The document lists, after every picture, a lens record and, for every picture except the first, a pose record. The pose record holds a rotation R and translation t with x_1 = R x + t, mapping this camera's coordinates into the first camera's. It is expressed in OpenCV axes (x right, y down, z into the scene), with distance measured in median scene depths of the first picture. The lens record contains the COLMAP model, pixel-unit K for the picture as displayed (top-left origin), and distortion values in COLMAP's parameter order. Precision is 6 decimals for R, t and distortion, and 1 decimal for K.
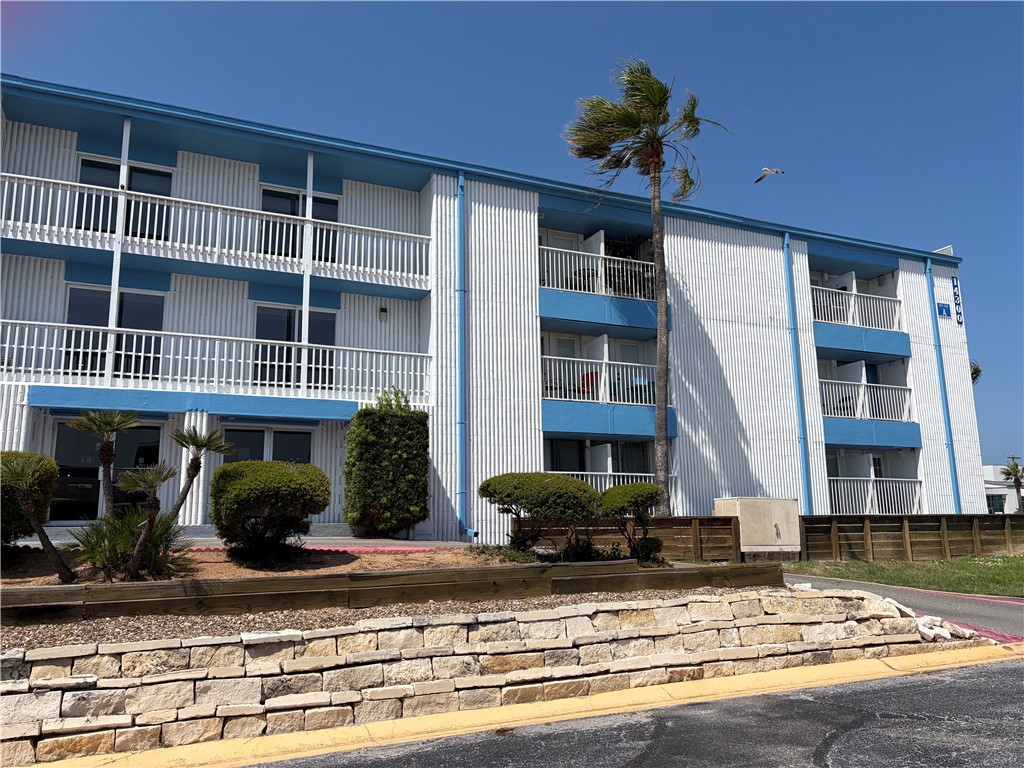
lens RADIAL K [[774.5, 0, 512.2], [0, 774.5, 414.0], [0, 0, 1]] dist [0.048945, -0.054563]
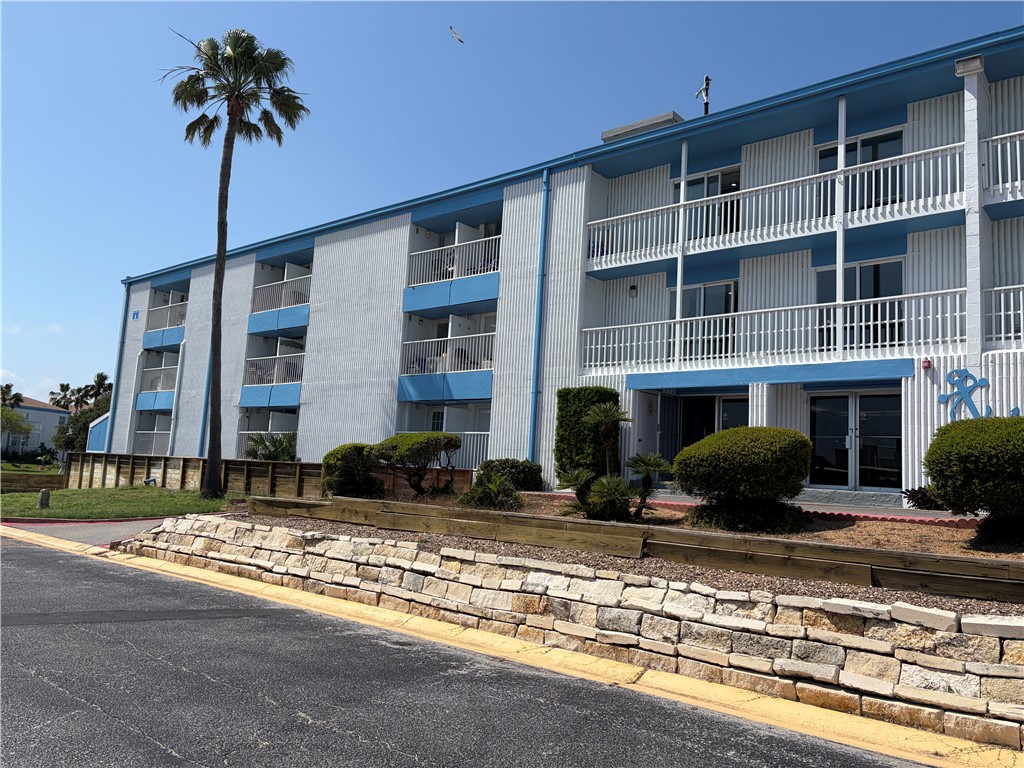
lens RADIAL K [[827.1, 0, 511.6], [0, 827.1, 380.5], [0, 0, 1]] dist [0.058365, -0.067114]
pose [[0.374688, -0.073322, -0.924247, 0.499606], [0.071745, 0.996172, -0.049943, 0.024617], [0.924371, -0.047597, 0.378514, 0.239729]]
